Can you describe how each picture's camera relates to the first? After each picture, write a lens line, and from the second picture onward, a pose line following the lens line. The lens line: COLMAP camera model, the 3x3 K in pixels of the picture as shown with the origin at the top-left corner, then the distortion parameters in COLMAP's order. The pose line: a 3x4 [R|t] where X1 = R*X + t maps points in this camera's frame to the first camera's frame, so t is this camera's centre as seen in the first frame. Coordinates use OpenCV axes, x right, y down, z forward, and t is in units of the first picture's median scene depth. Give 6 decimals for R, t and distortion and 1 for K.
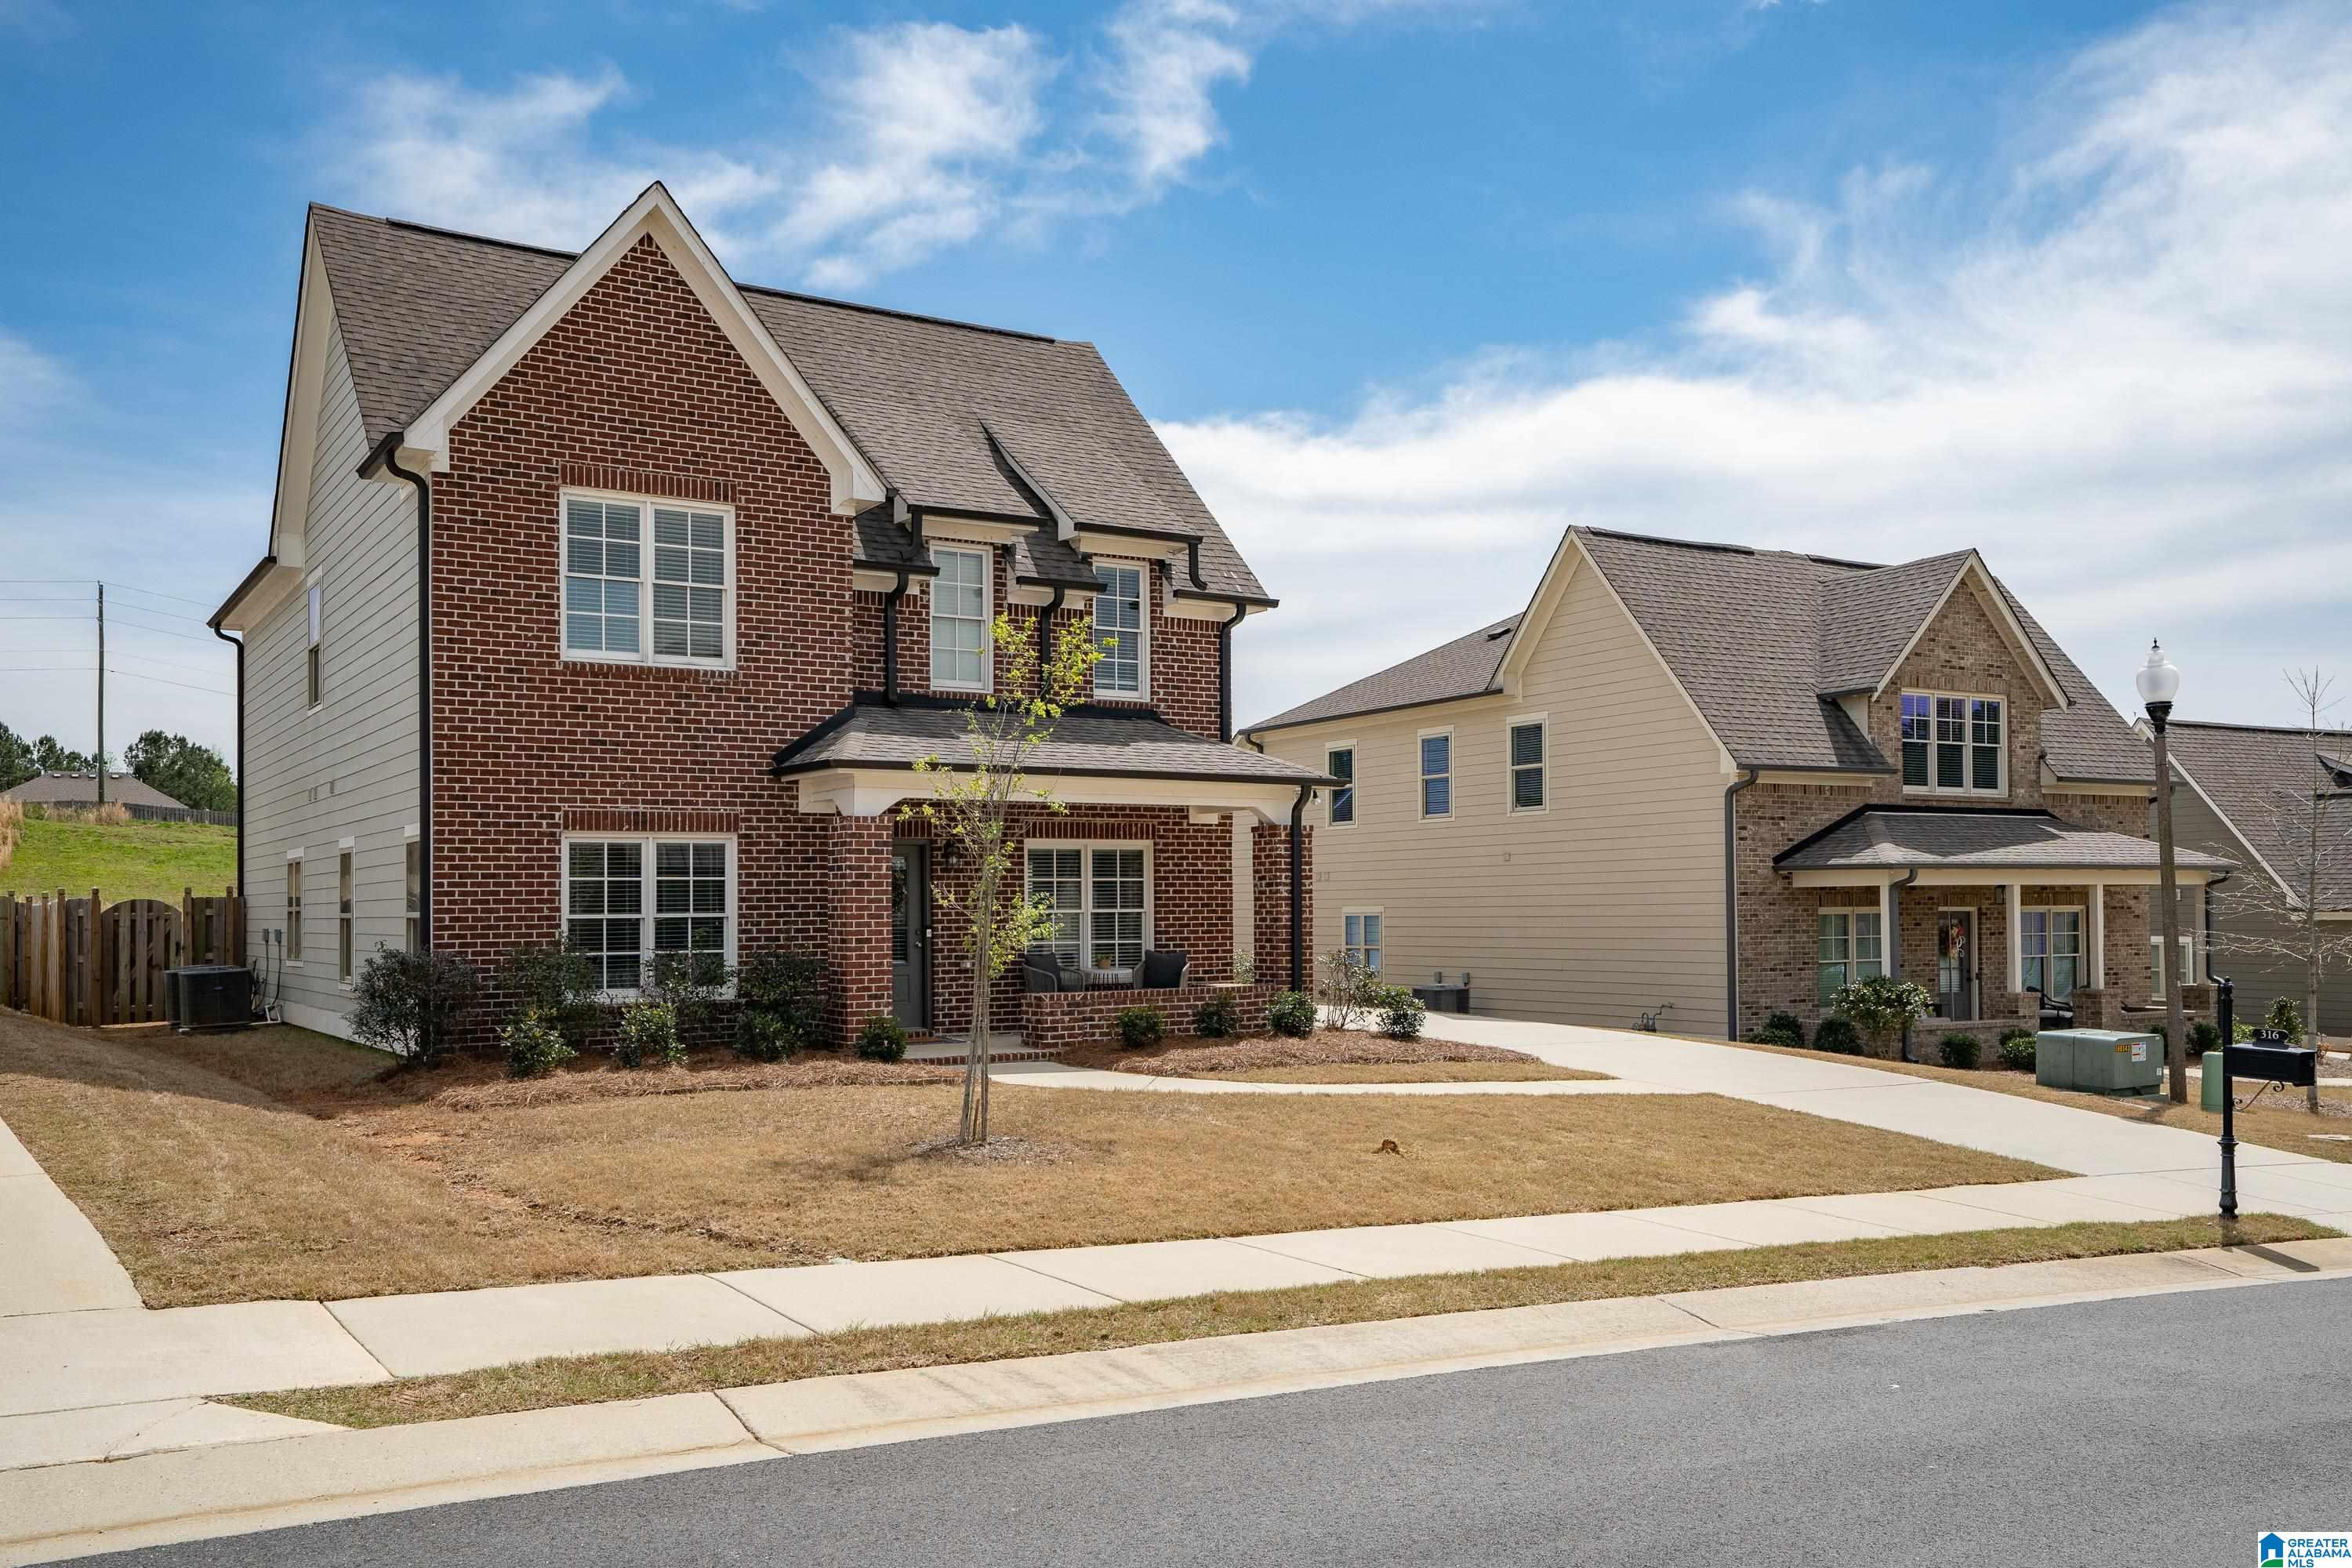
lens RADIAL K [[1909.1, 0, 1171.0], [0, 1909.1, 844.2], [0, 0, 1]] dist [0.000425, -0.000211]
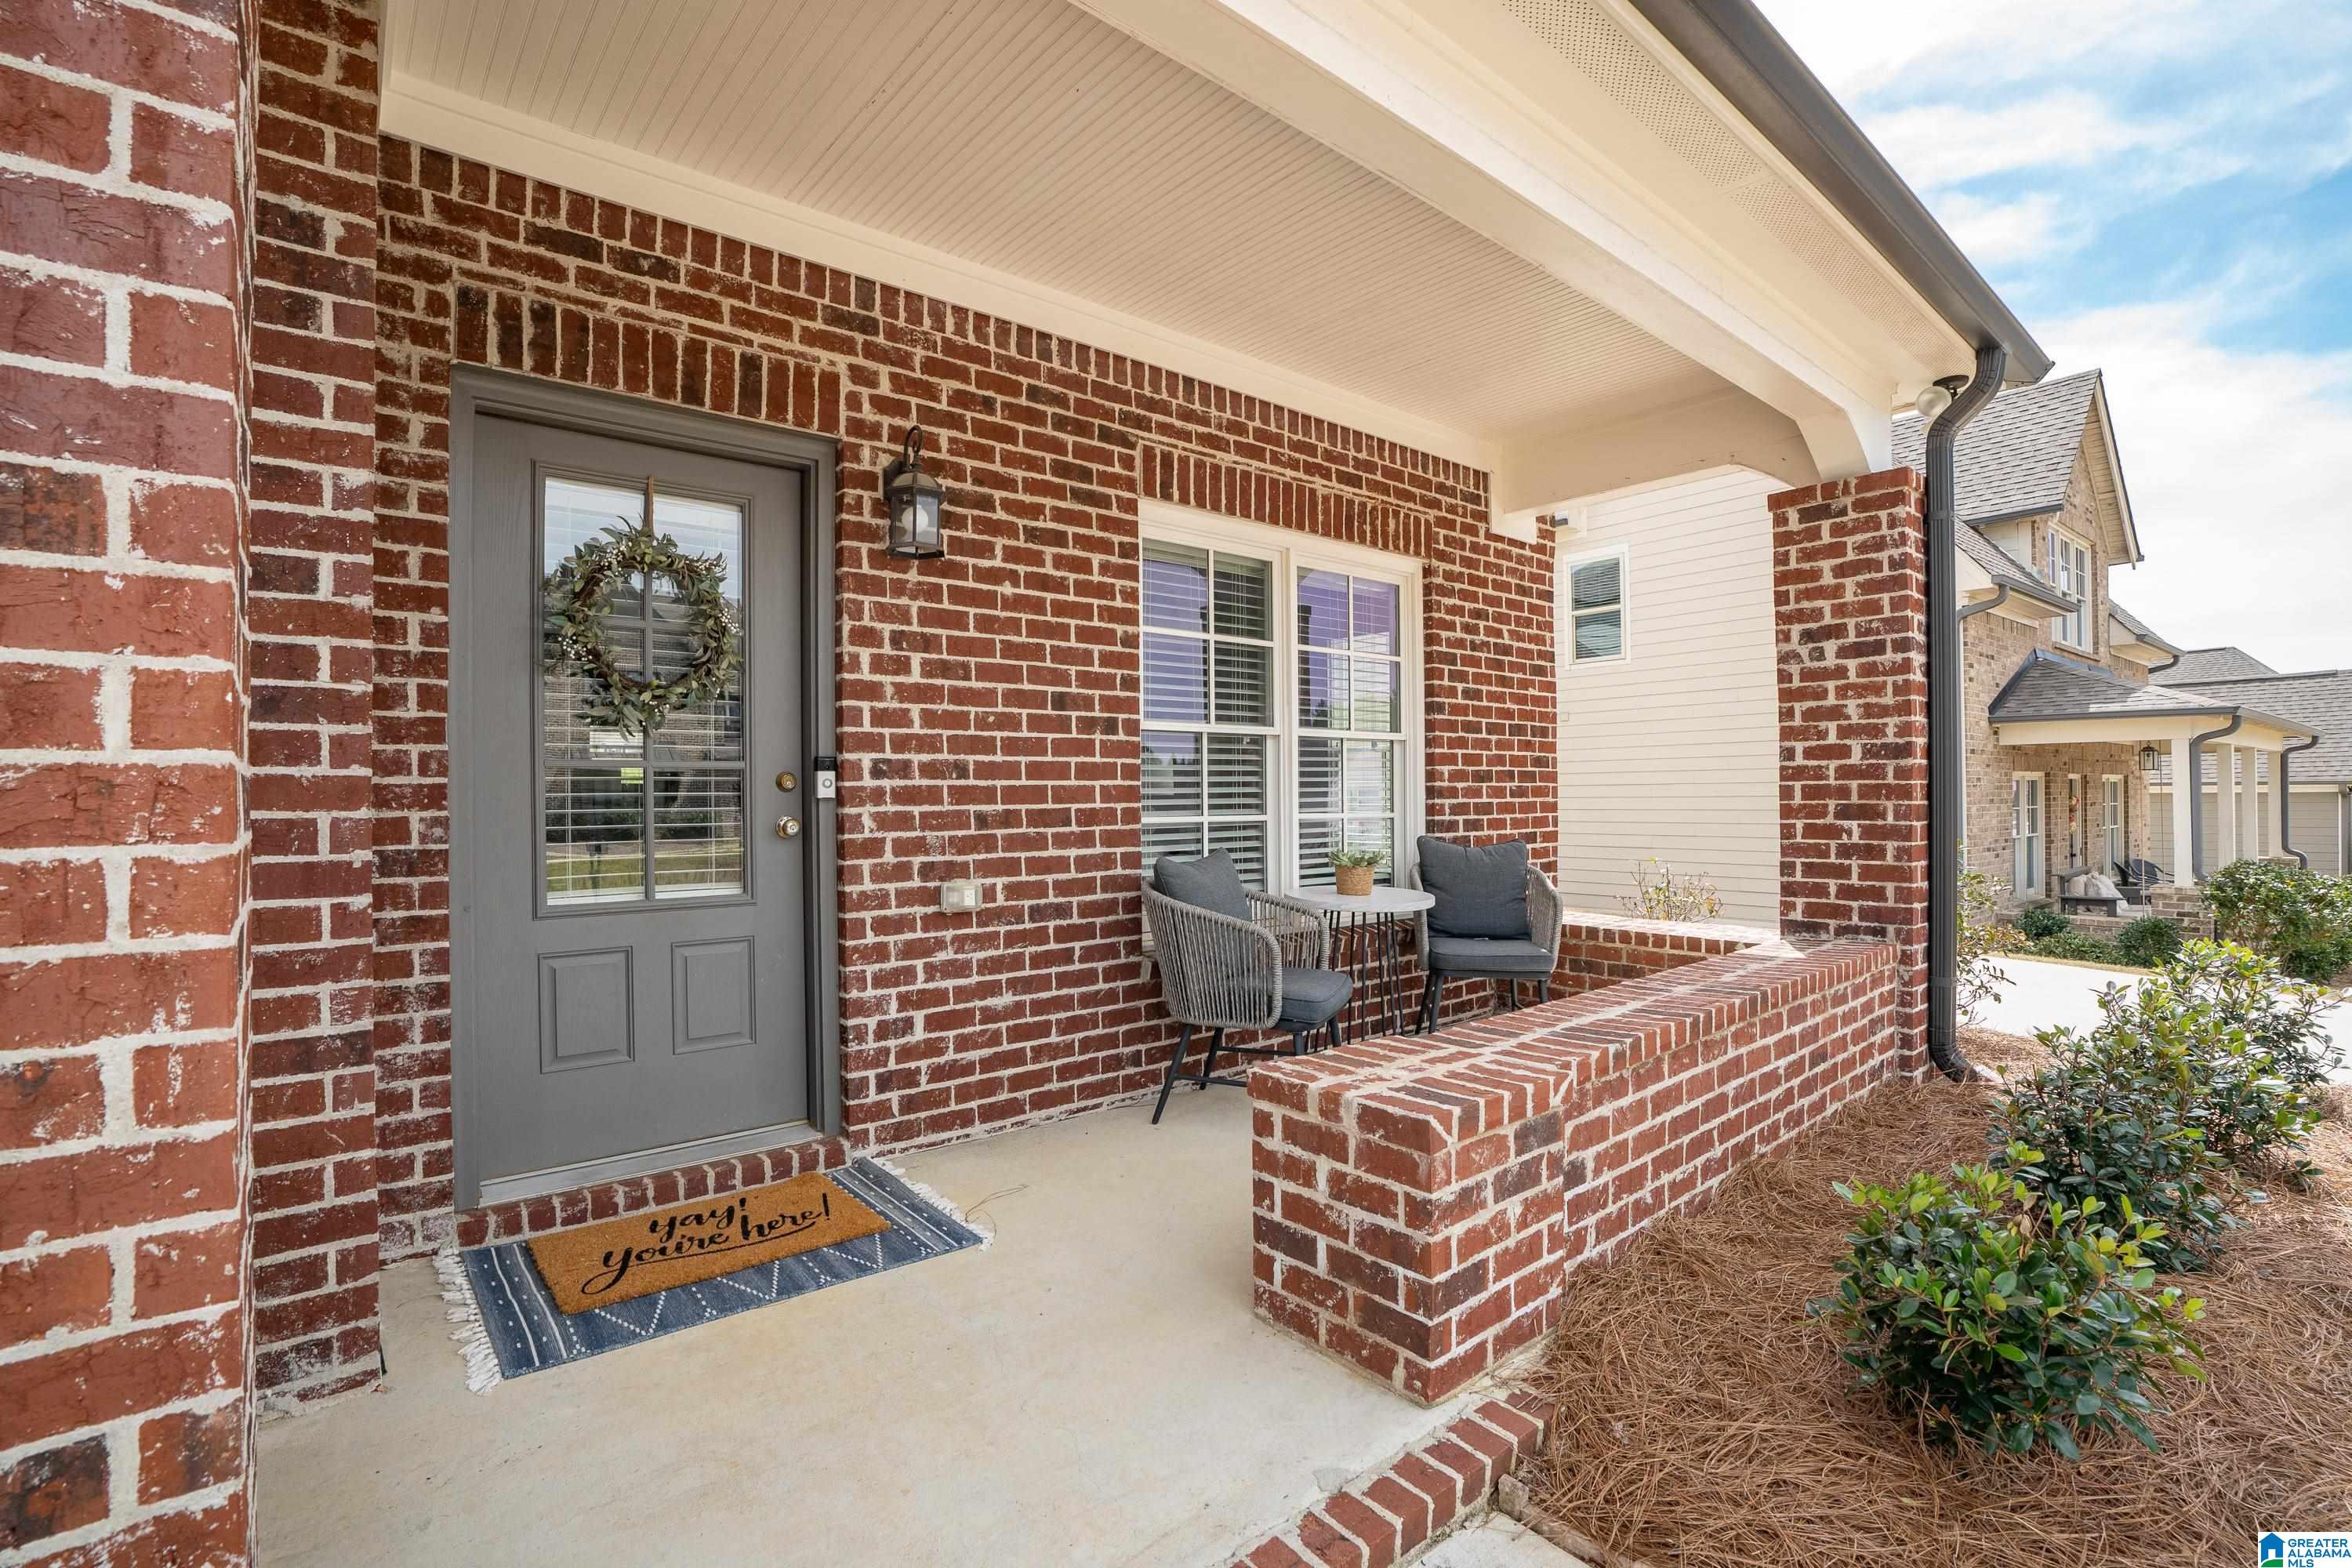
lens RADIAL K [[1072.2, 0, 1176.0], [0, 1072.2, 784.0], [0, 0, 1]] dist [-0.054938, 0.000228]
pose [[0.990542, 0.001708, 0.137200, -0.108589], [-0.004477, 0.999792, 0.019878, 0.047788], [-0.137138, -0.020304, 0.990344, 0.931305]]
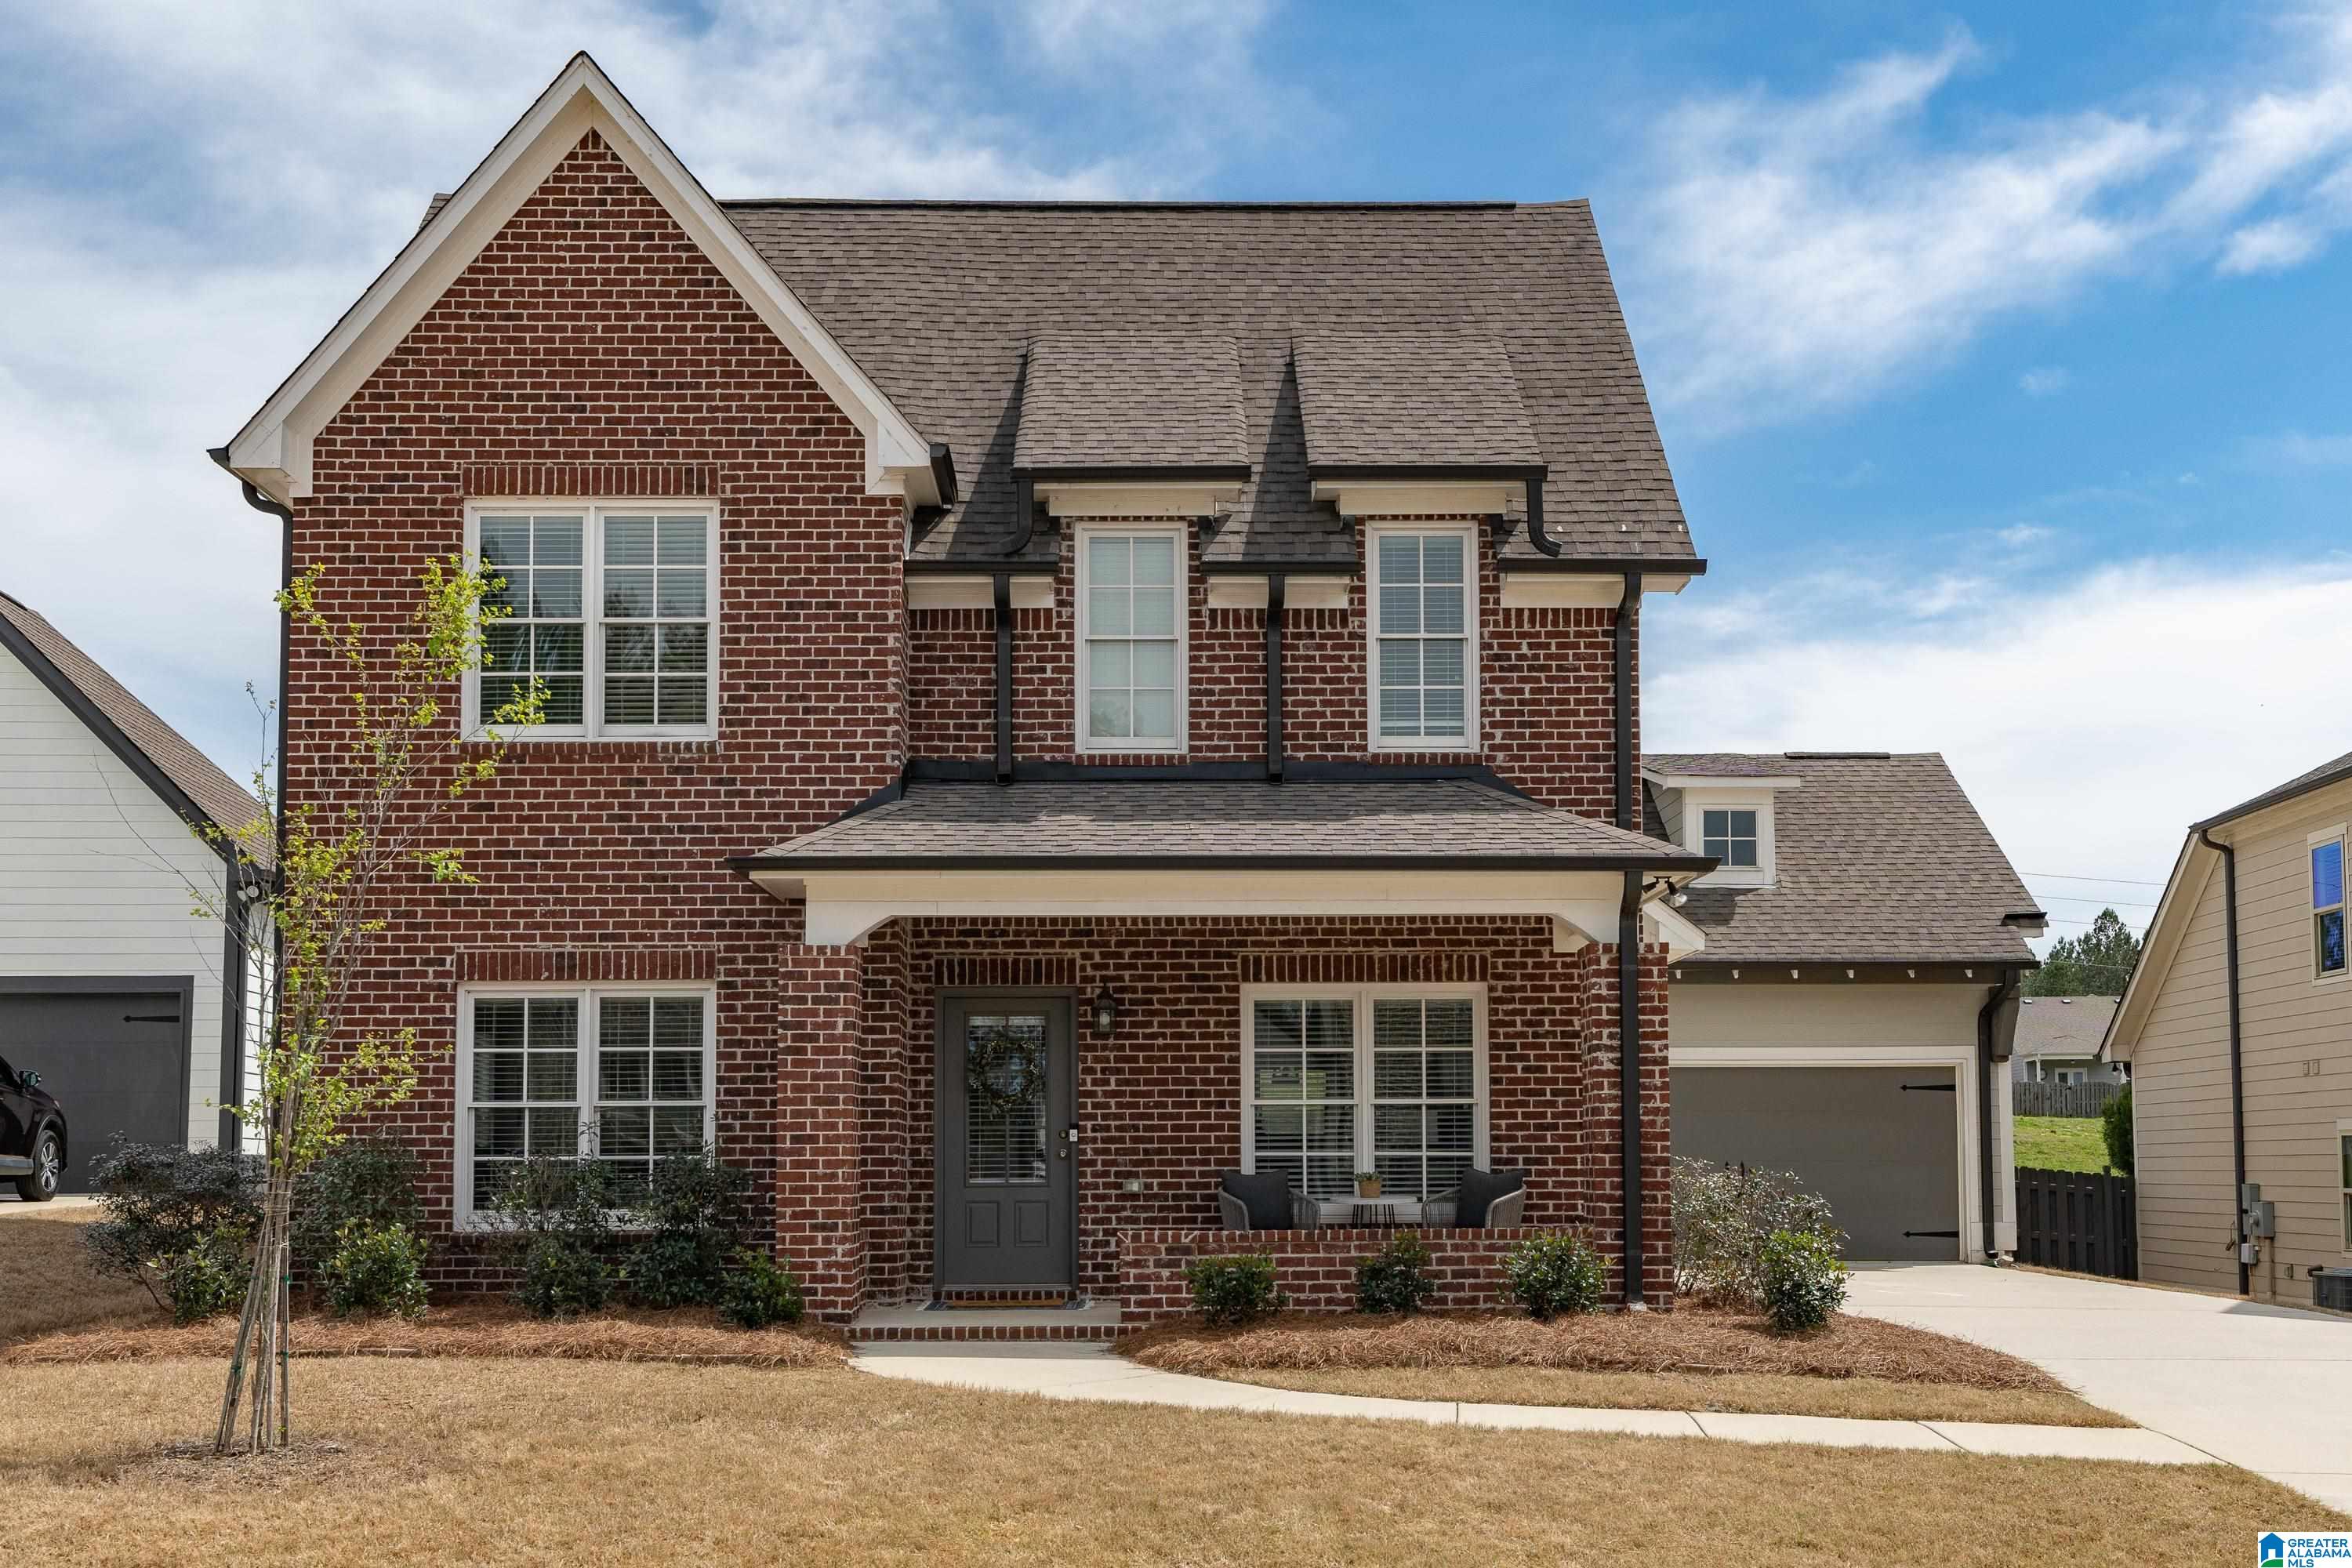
lens RADIAL K [[2592.7, 0, 1179.6], [0, 2592.7, 928.7], [0, 0, 1]] dist [-0.006265, 0.003724]
pose [[0.853469, -0.042431, -0.519414, 0.390383], [0.014580, 0.998234, -0.057590, 0.031134], [0.520940, 0.041578, 0.852580, 0.311370]]
